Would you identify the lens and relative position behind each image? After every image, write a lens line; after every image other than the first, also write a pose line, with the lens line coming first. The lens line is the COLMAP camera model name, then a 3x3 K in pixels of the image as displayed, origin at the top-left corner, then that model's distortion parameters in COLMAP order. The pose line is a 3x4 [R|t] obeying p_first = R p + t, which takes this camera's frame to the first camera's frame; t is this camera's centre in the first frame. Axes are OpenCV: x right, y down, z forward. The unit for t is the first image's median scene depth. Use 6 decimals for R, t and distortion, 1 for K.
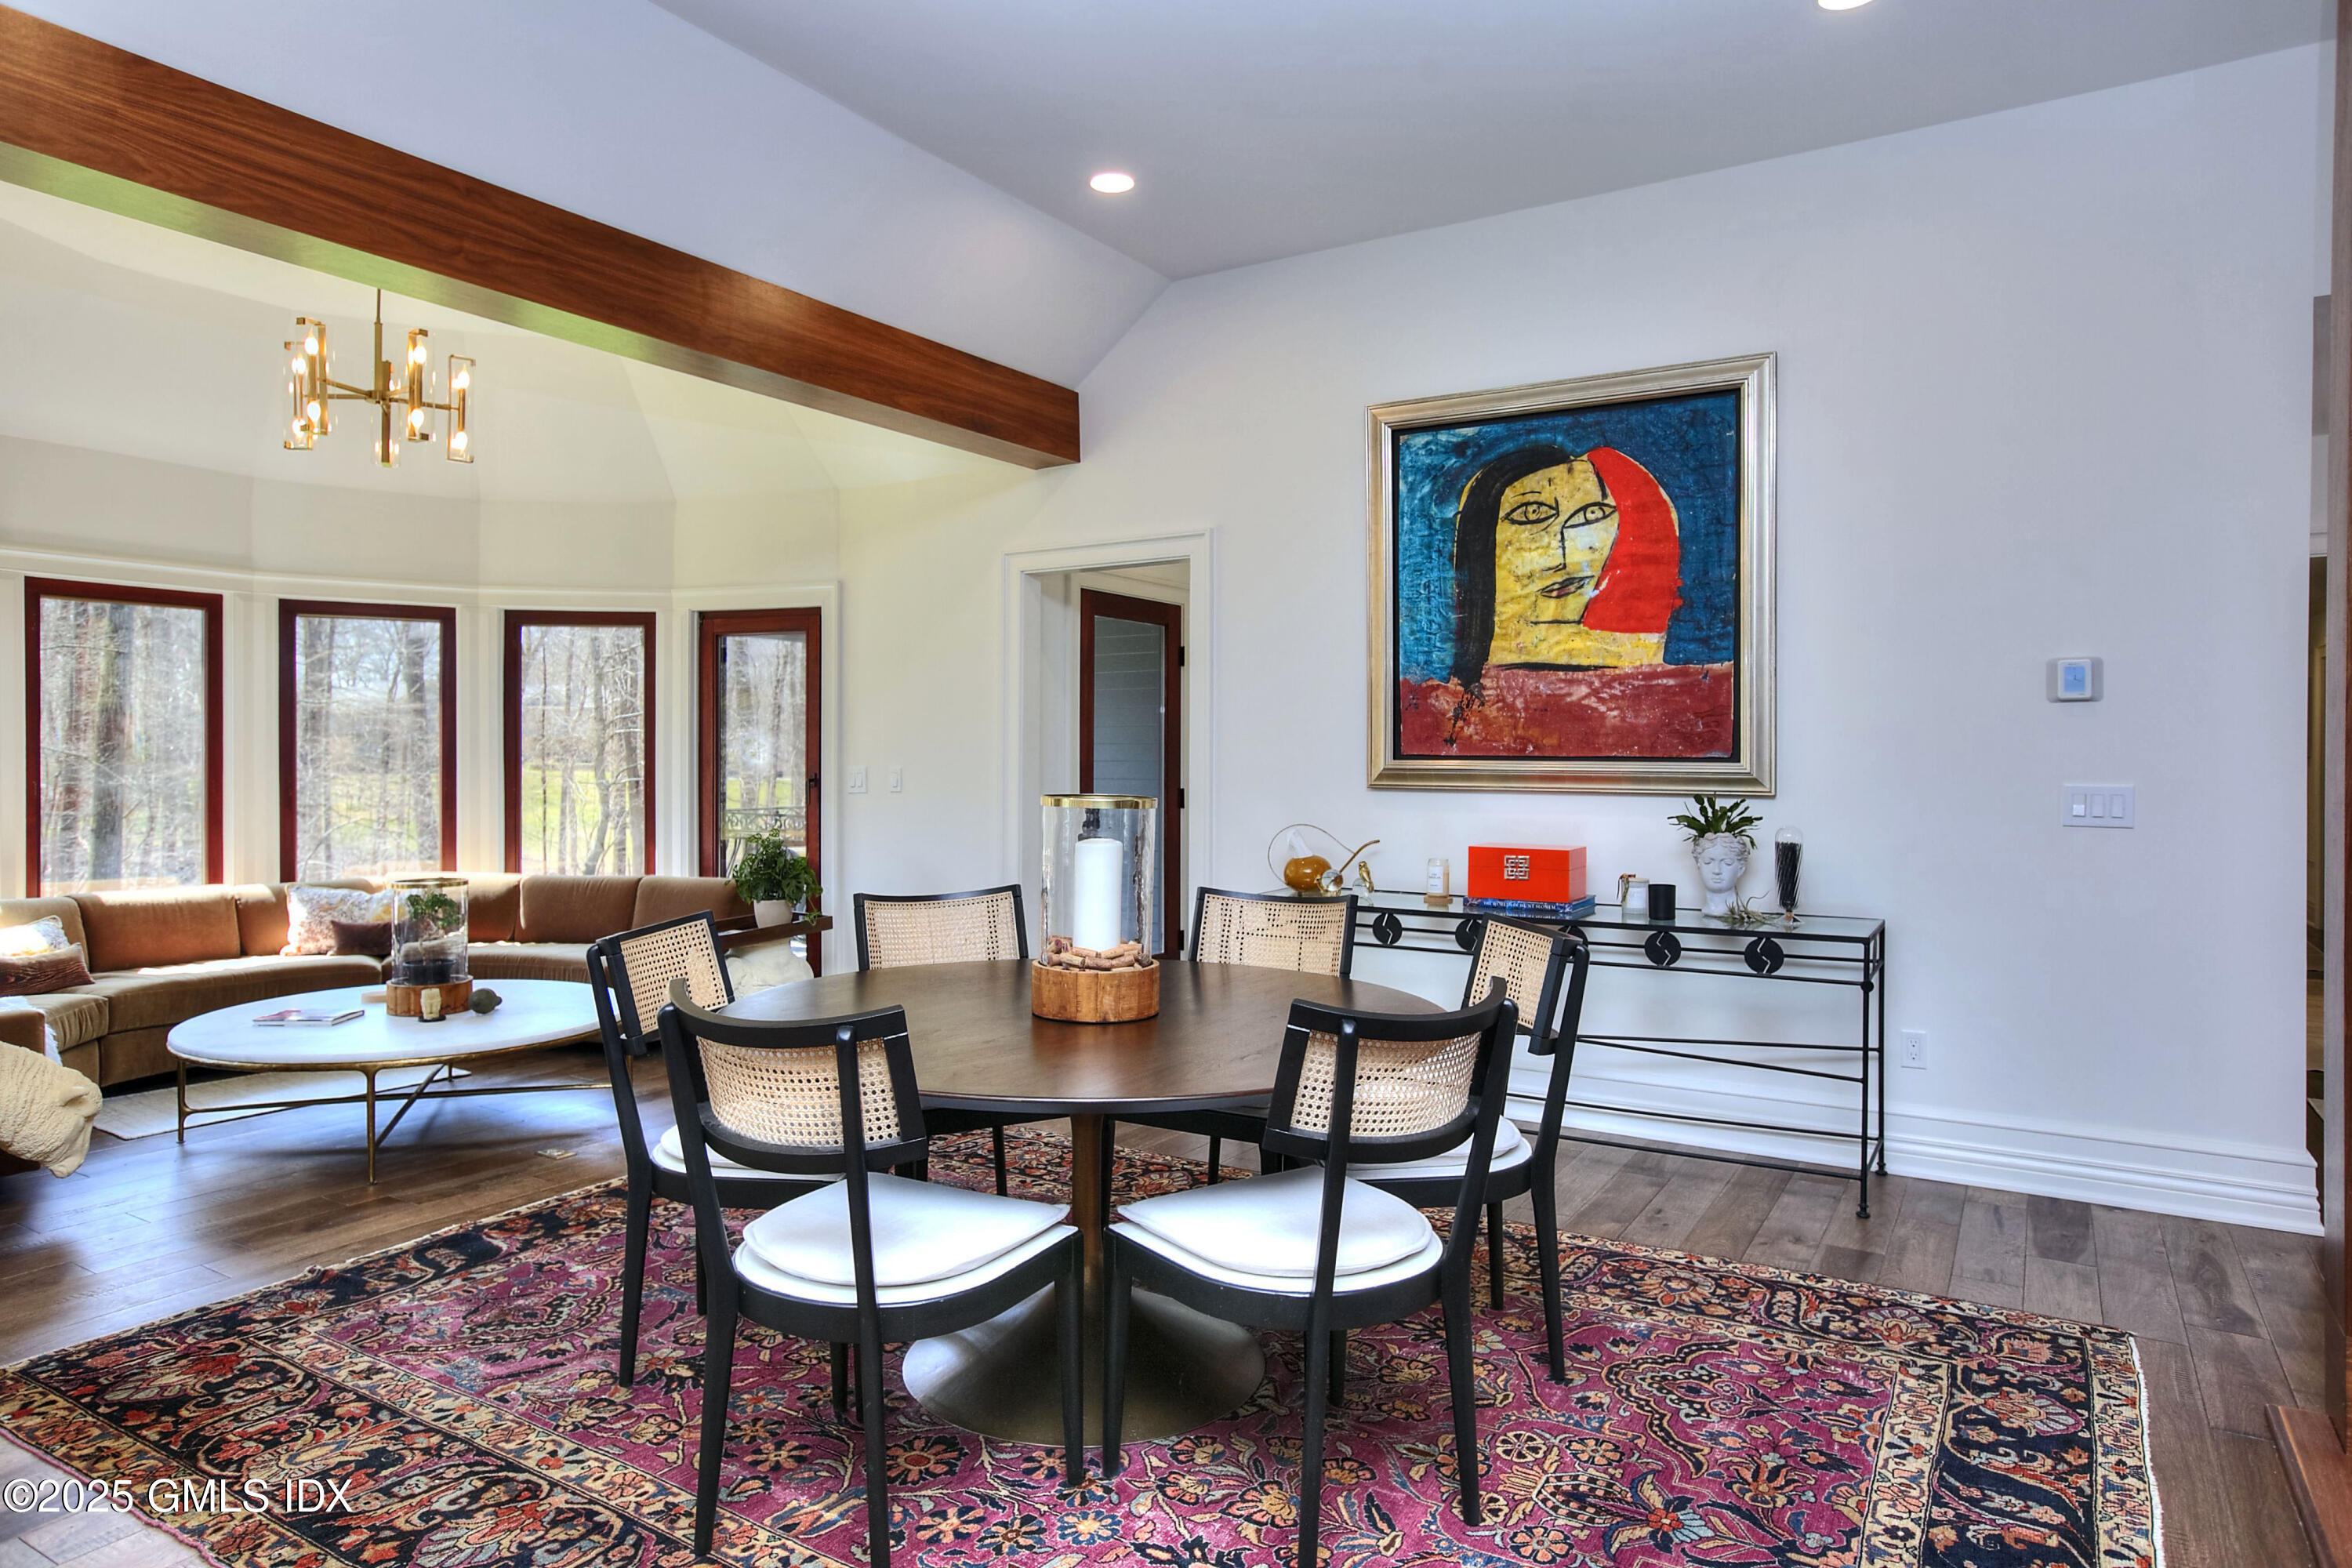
lens RADIAL K [[1380.1, 0, 1208.4], [0, 1380.1, 758.4], [0, 0, 1]] dist [-0.003746, 0.000057]
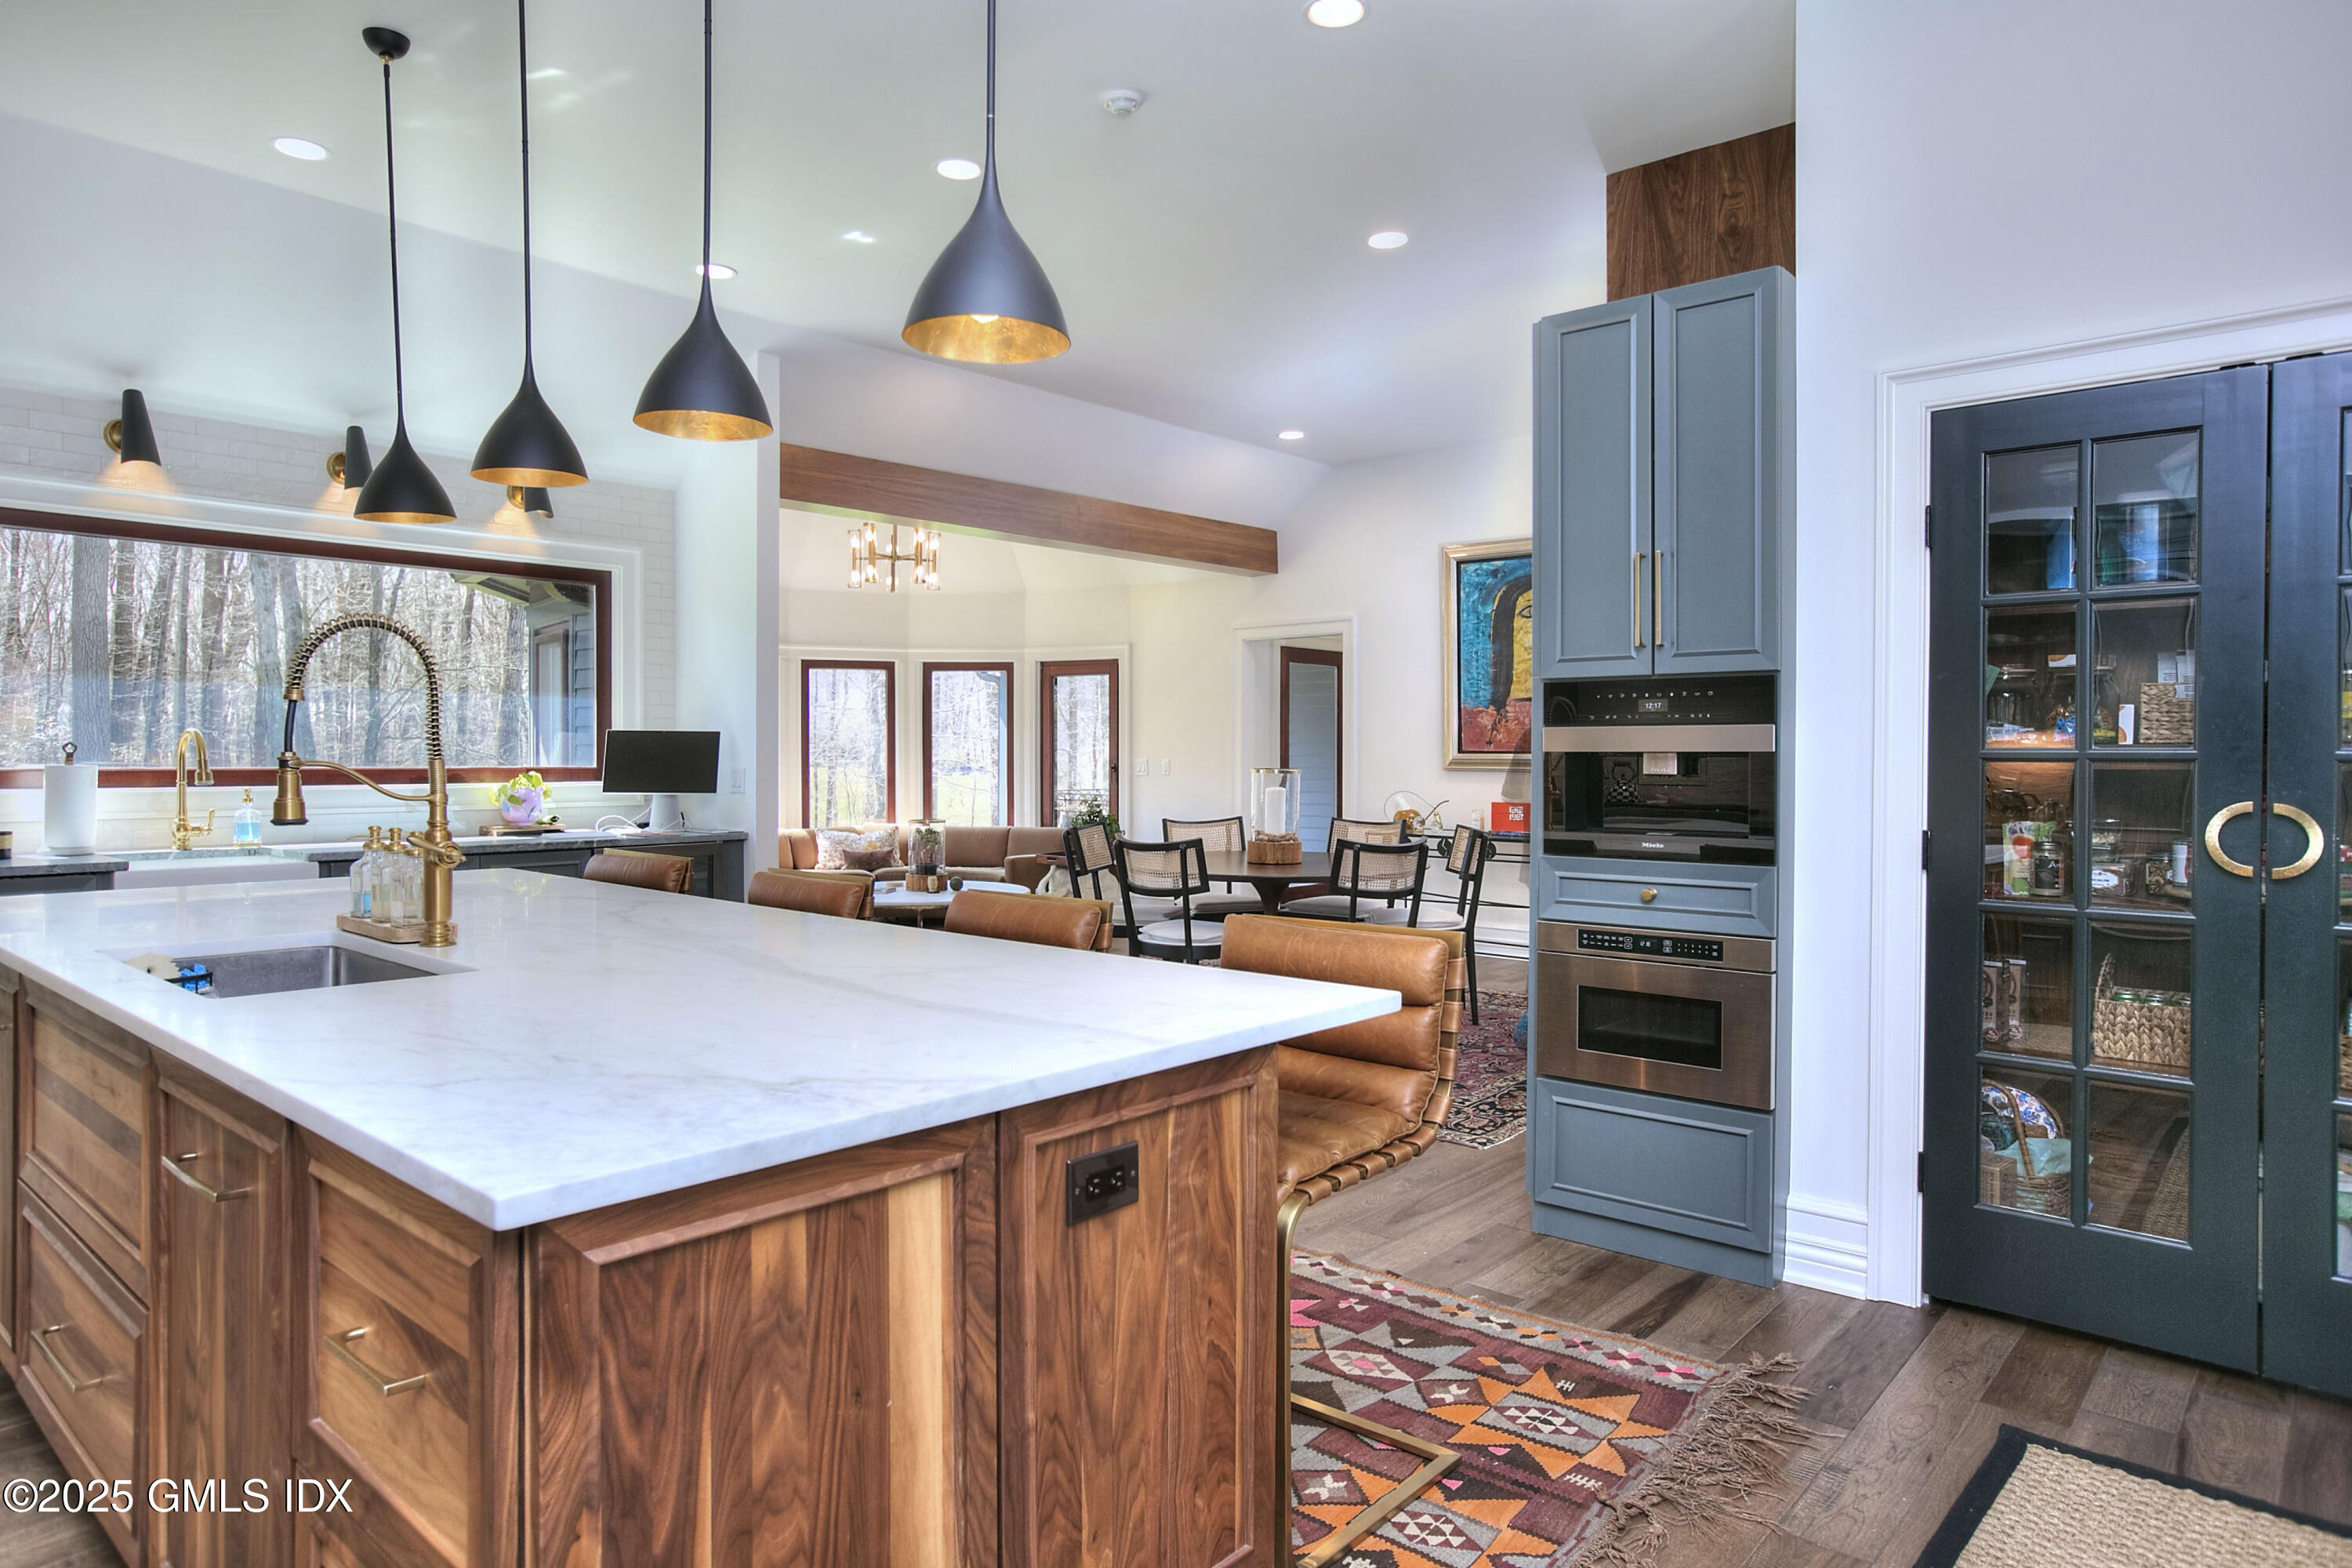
lens RADIAL K [[1380.1, 0, 1208.4], [0, 1380.1, 758.4], [0, 0, 1]] dist [-0.003746, 0.000057]
pose [[0.987024, -0.001824, -0.160562, 0.102265], [0.002200, 0.999995, 0.002162, 0.002371], [0.160558, -0.002488, 0.987023, -0.732550]]
